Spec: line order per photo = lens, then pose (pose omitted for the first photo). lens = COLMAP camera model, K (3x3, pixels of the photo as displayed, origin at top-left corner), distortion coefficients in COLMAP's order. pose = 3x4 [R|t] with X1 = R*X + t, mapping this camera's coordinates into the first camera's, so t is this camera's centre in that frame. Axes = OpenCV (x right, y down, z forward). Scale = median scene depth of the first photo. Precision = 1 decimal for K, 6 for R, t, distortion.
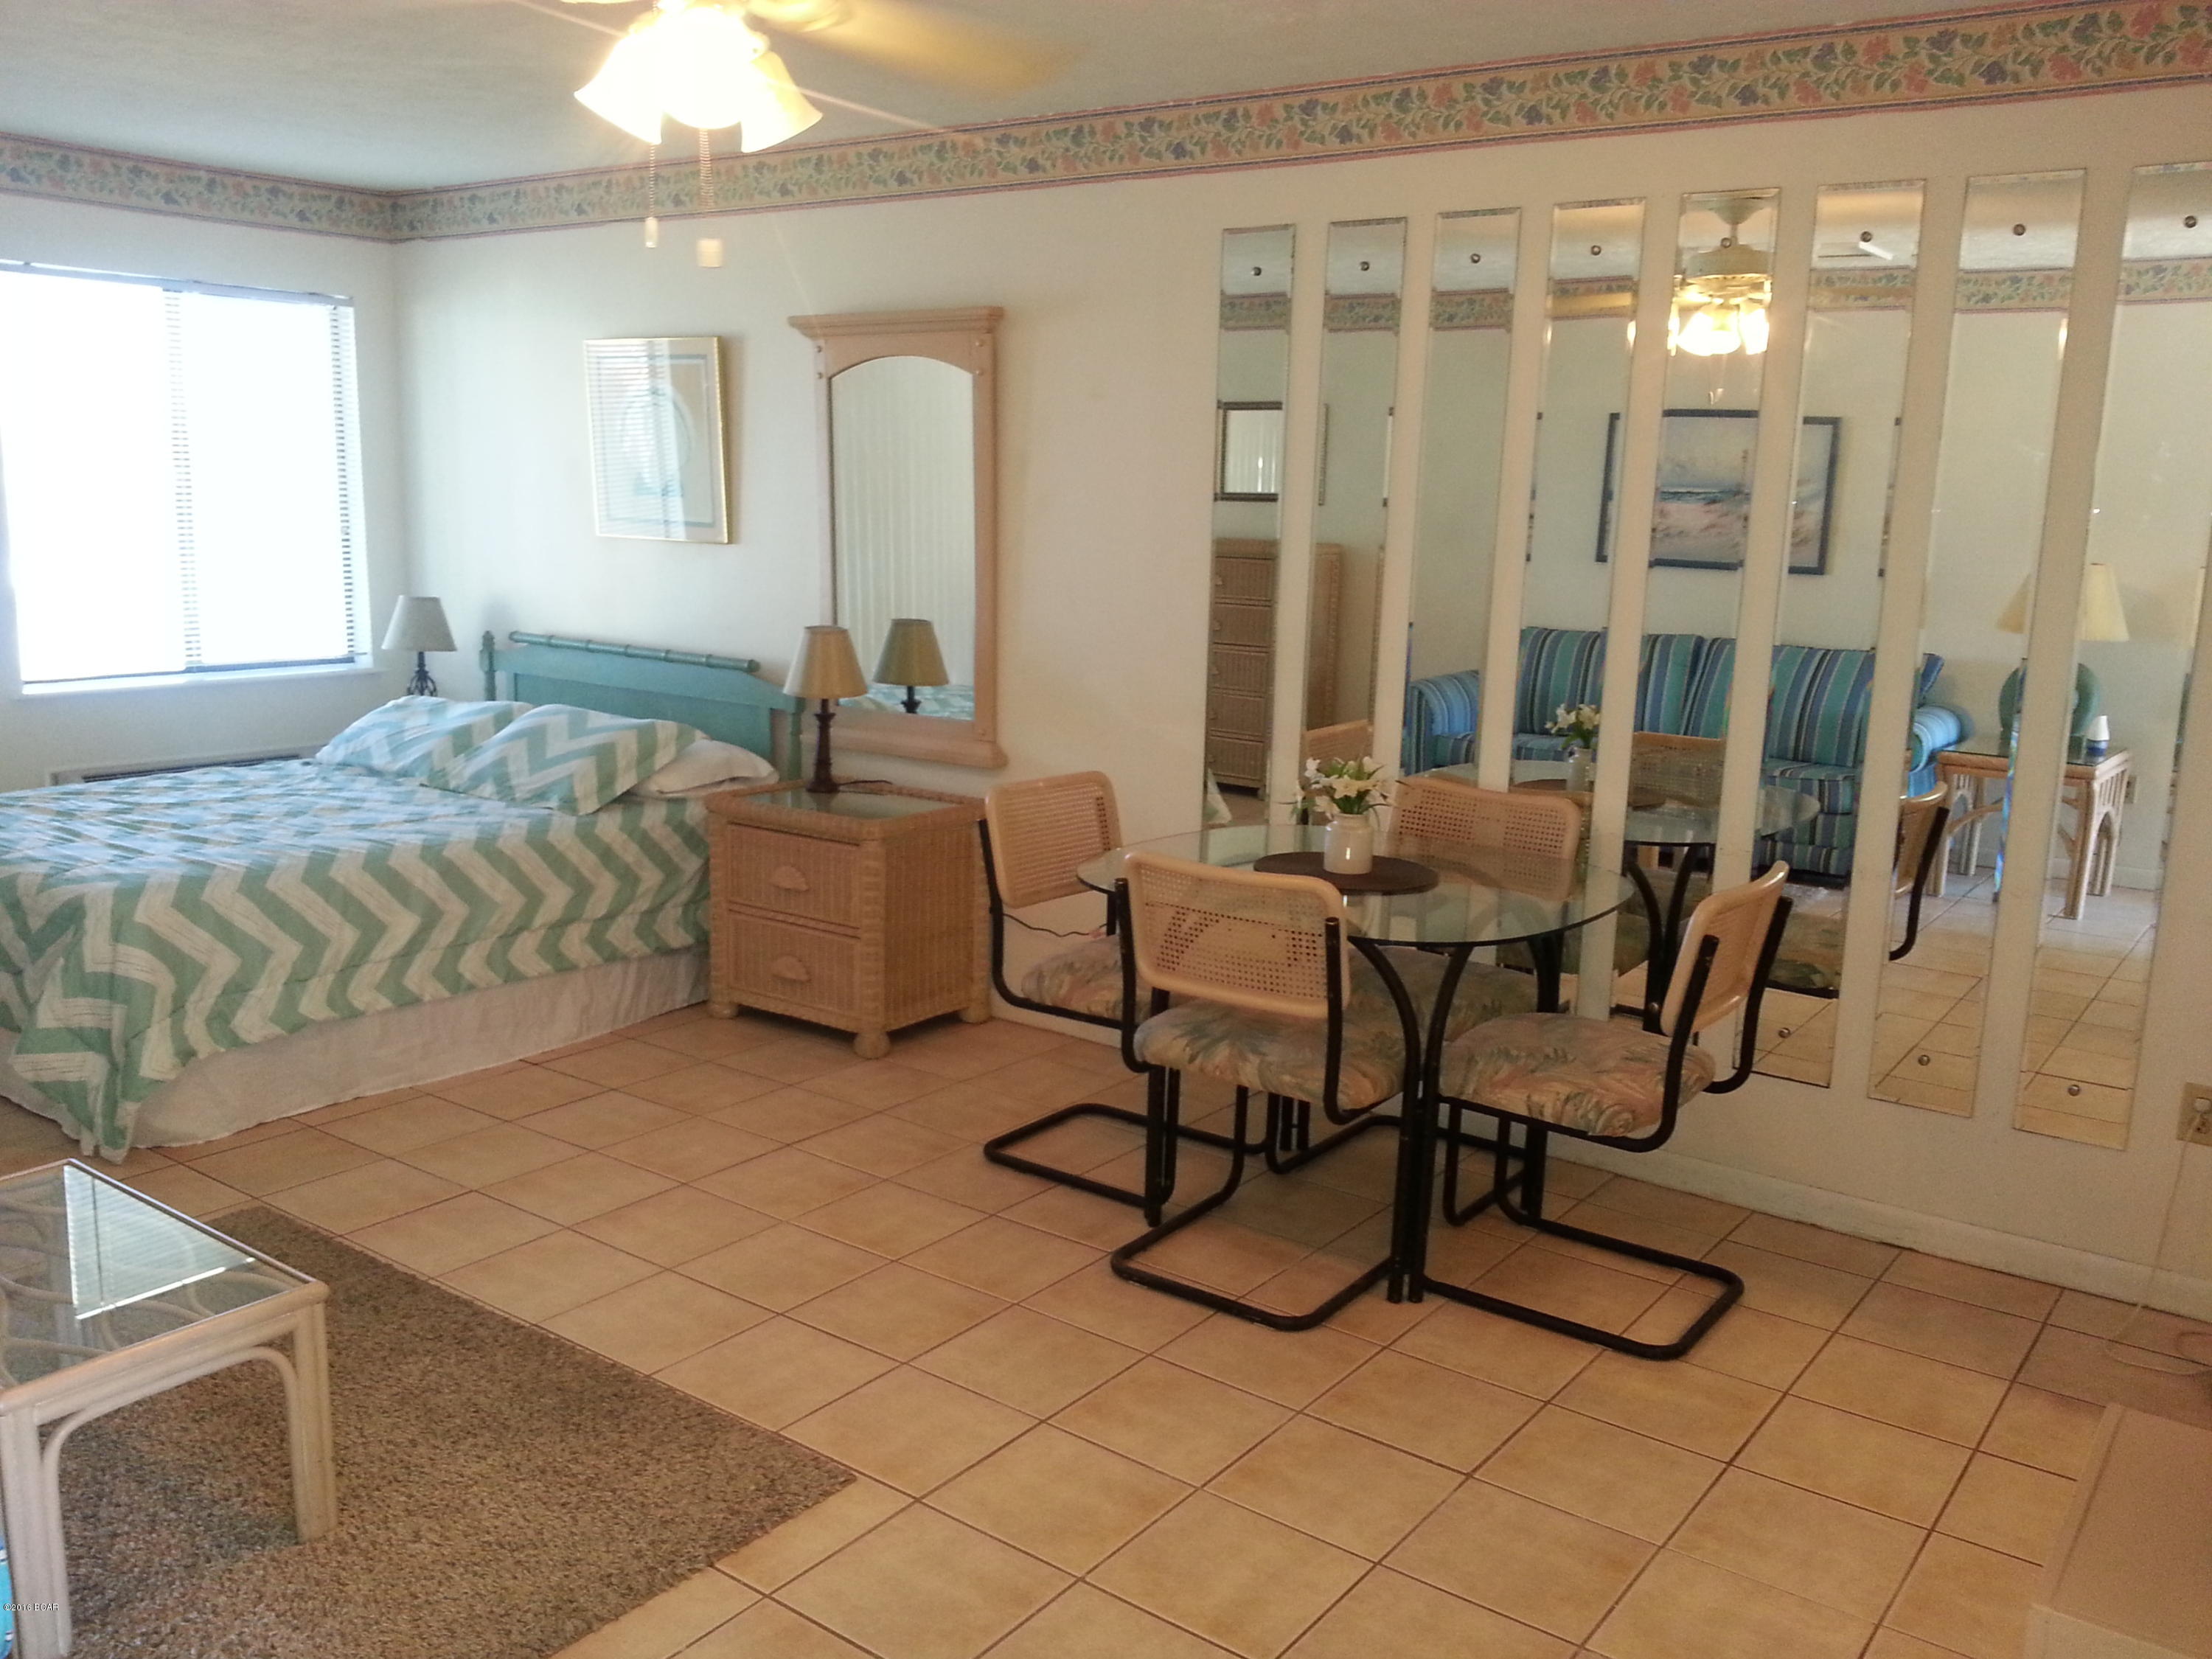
lens RADIAL K [[1812.2, 0, 1095.3], [0, 1812.2, 856.3], [0, 0, 1]] dist [0.102041, -0.196554]
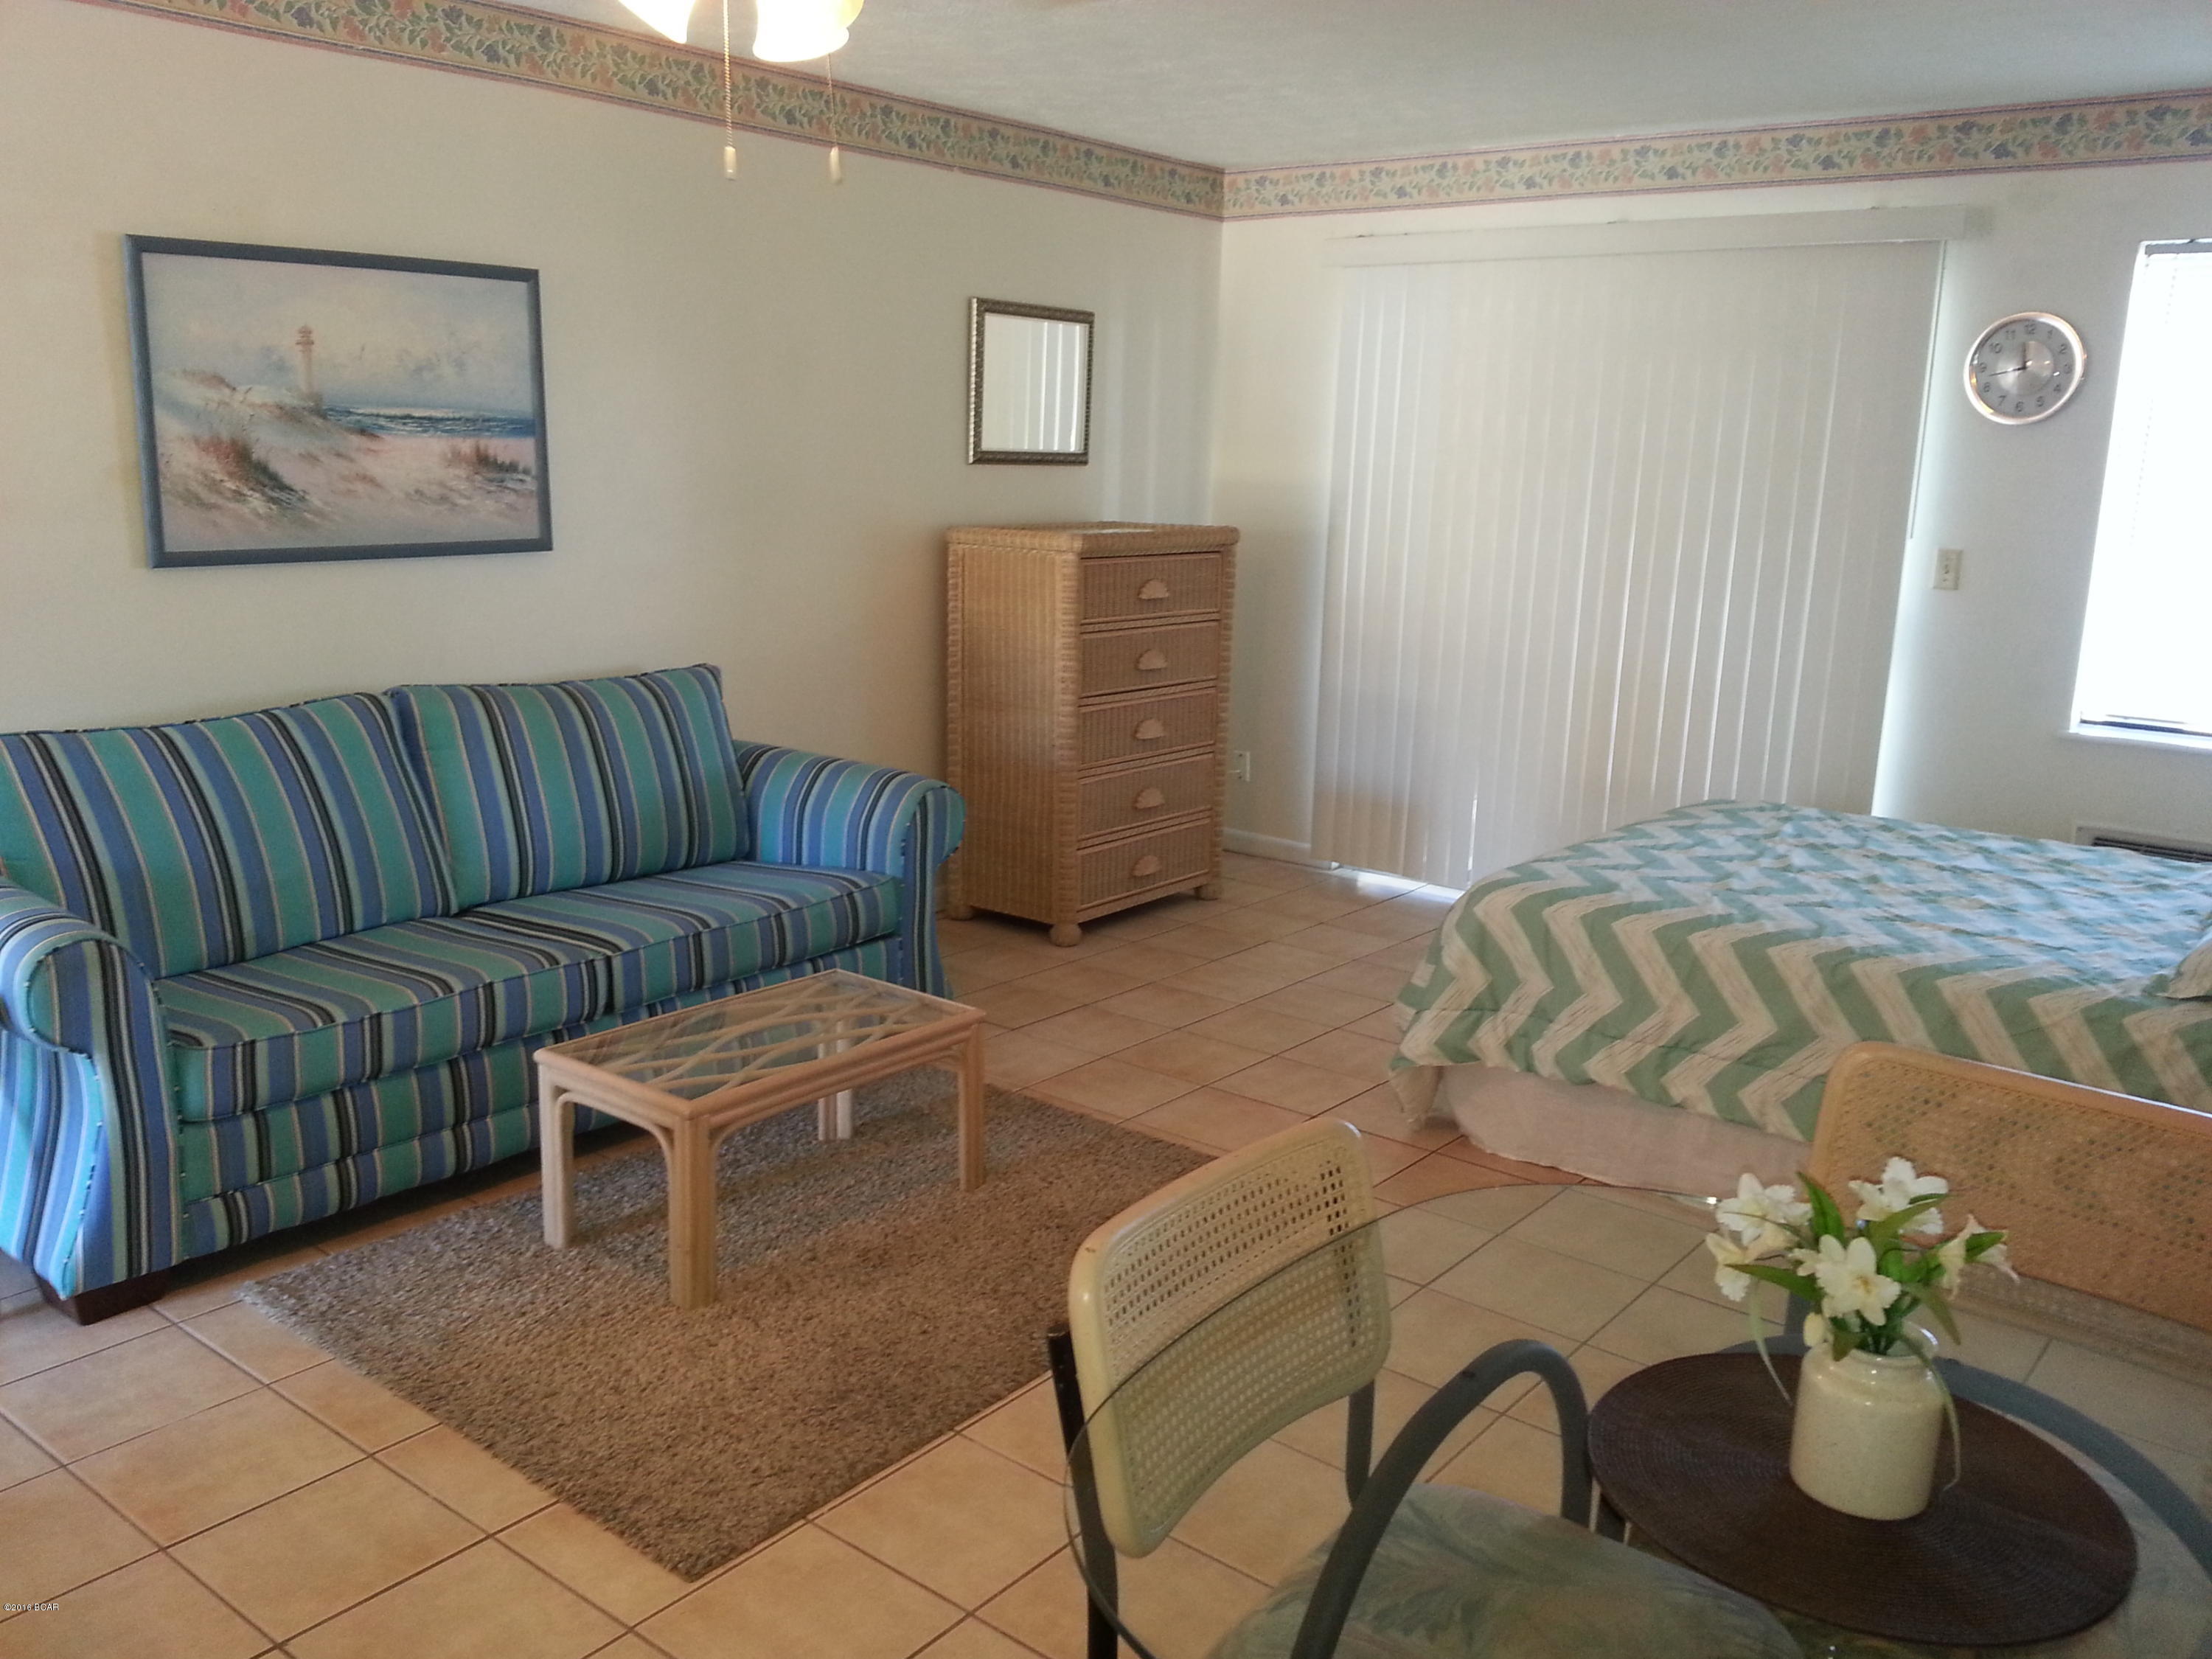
lens RADIAL K [[1830.5, 0, 1106.0], [0, 1830.5, 829.5], [0, 0, 1]] dist [0.115506, -0.187920]
pose [[-0.037656, 0.181061, -0.982751, 0.438123], [-0.225676, 0.956500, 0.184872, -0.138104], [0.973474, 0.228744, 0.004843, 0.725567]]
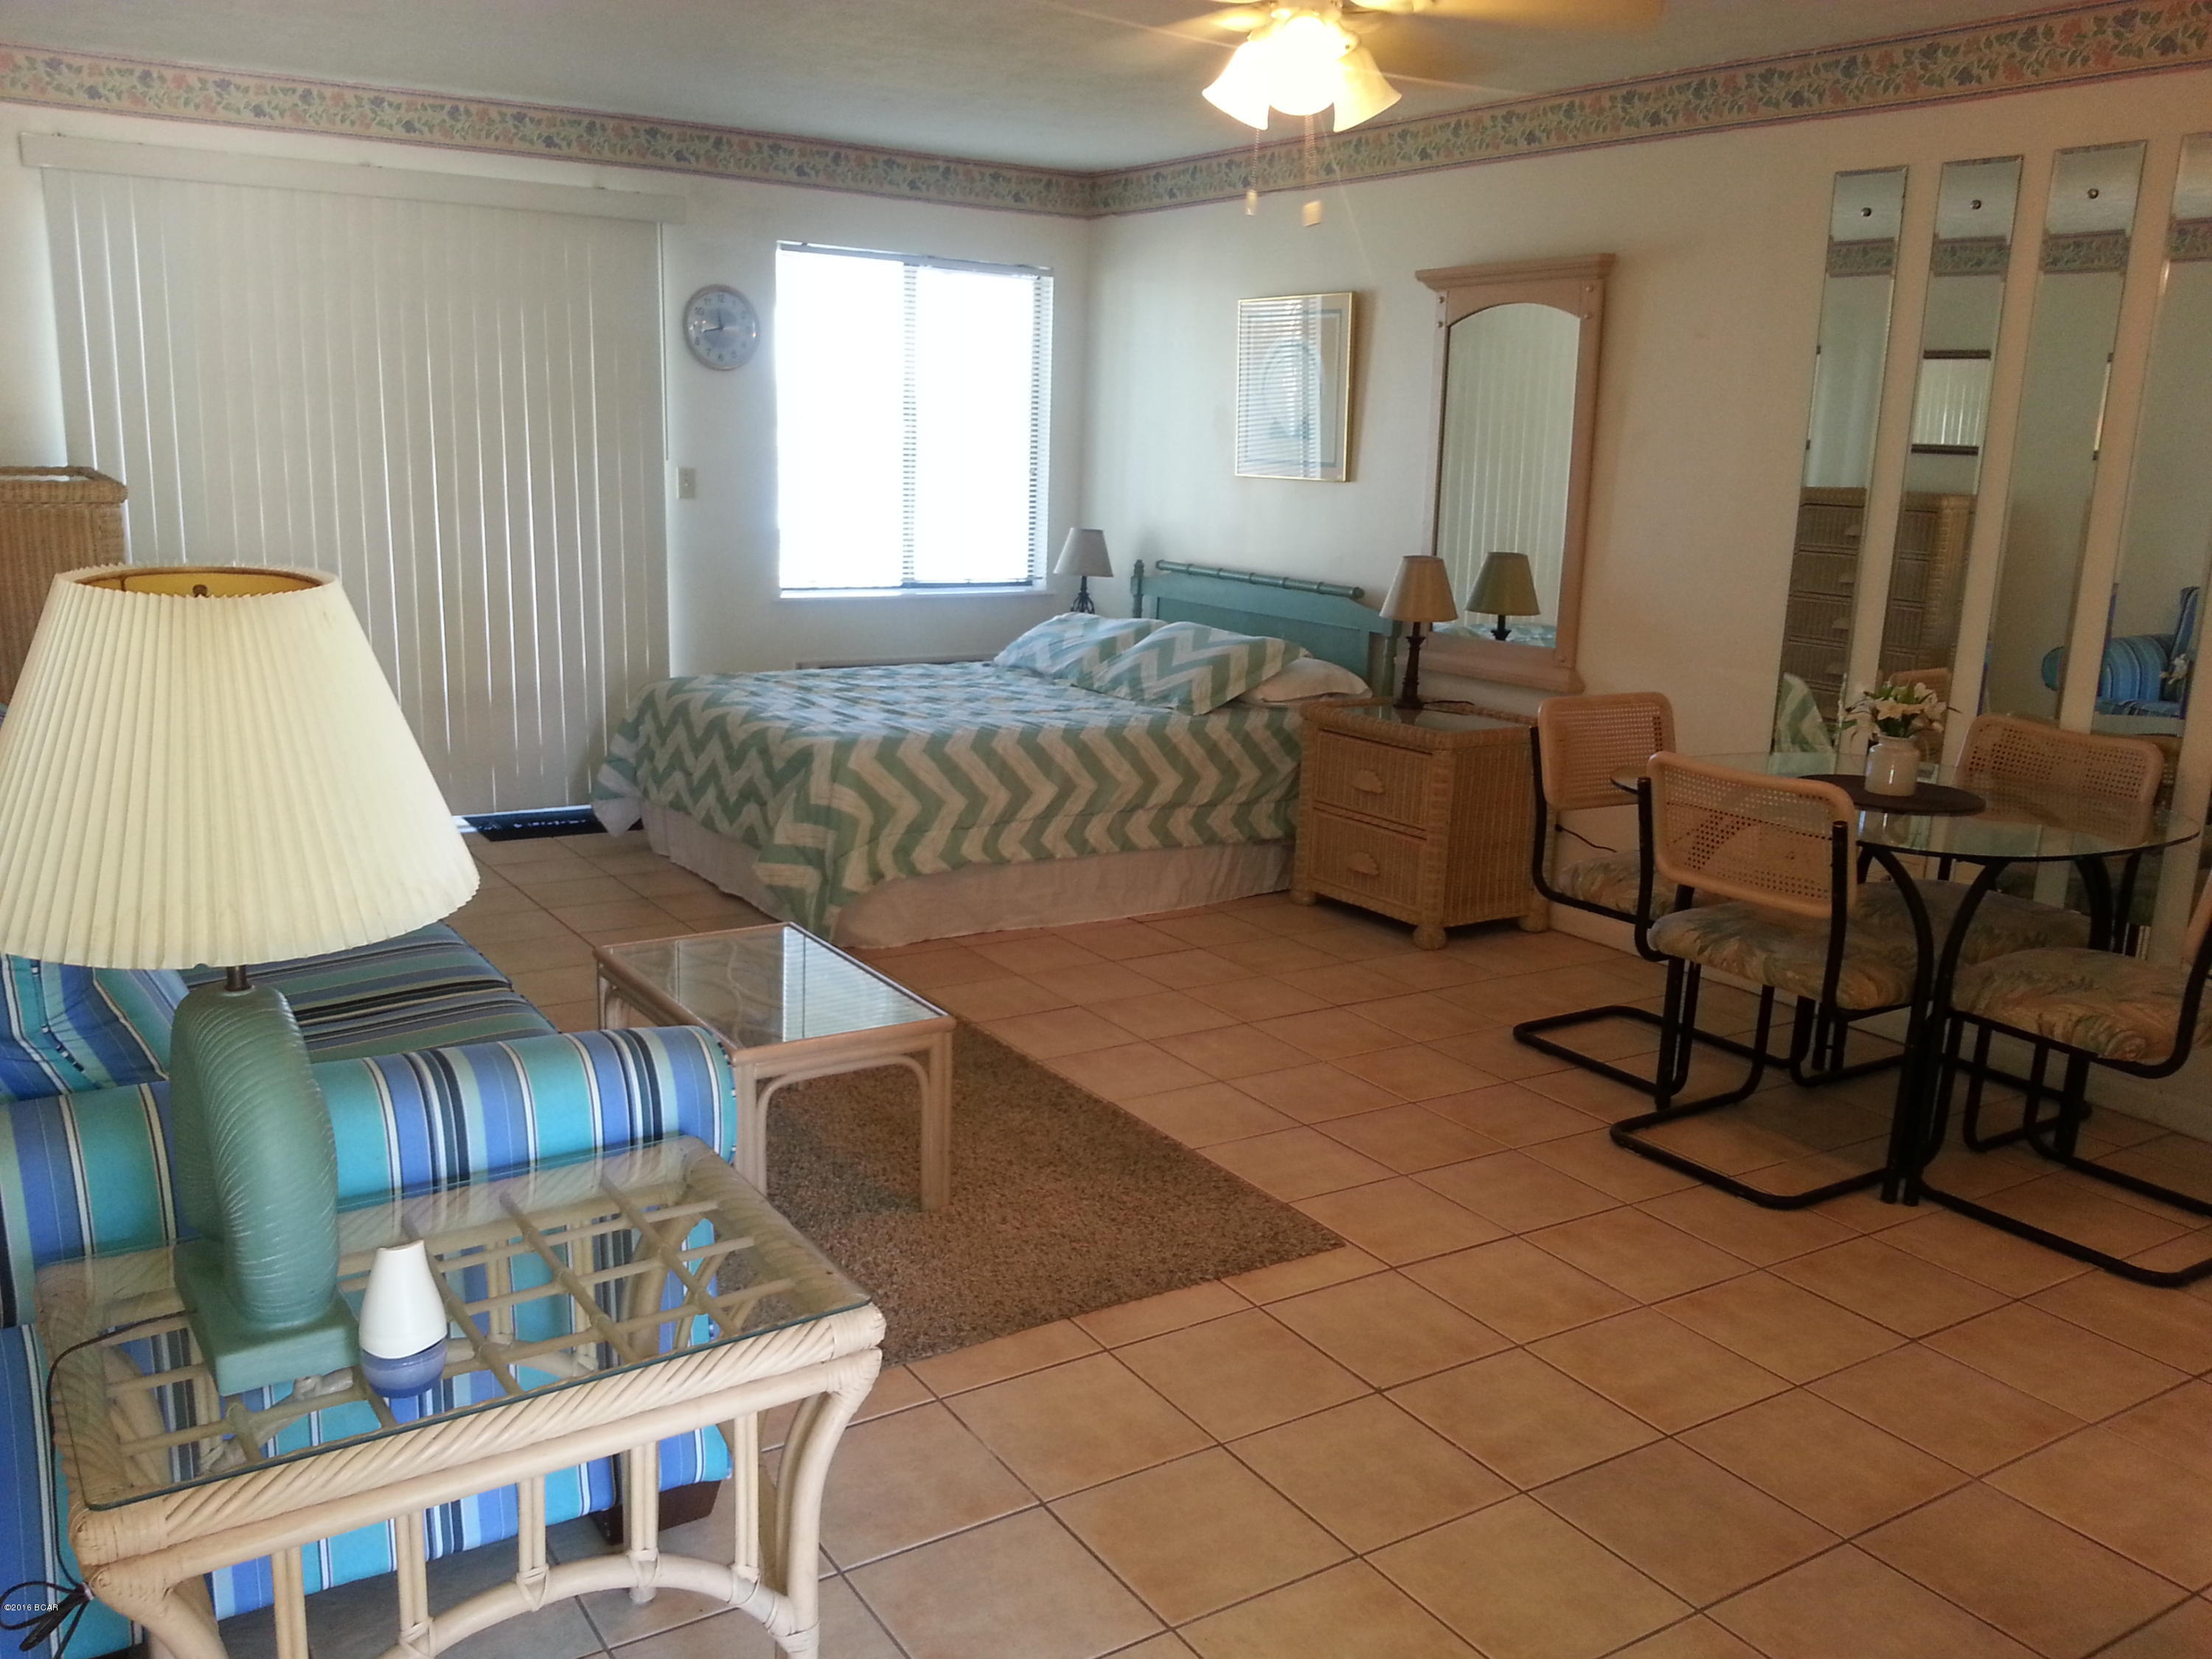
lens RADIAL K [[1812.2, 0, 1095.3], [0, 1812.2, 856.3], [0, 0, 1]] dist [0.102041, -0.196554]
pose [[0.936367, 0.083084, -0.341048, 0.066956], [-0.076377, 0.996530, 0.033071, 0.038787], [0.342612, -0.004919, 0.939464, -0.115776]]
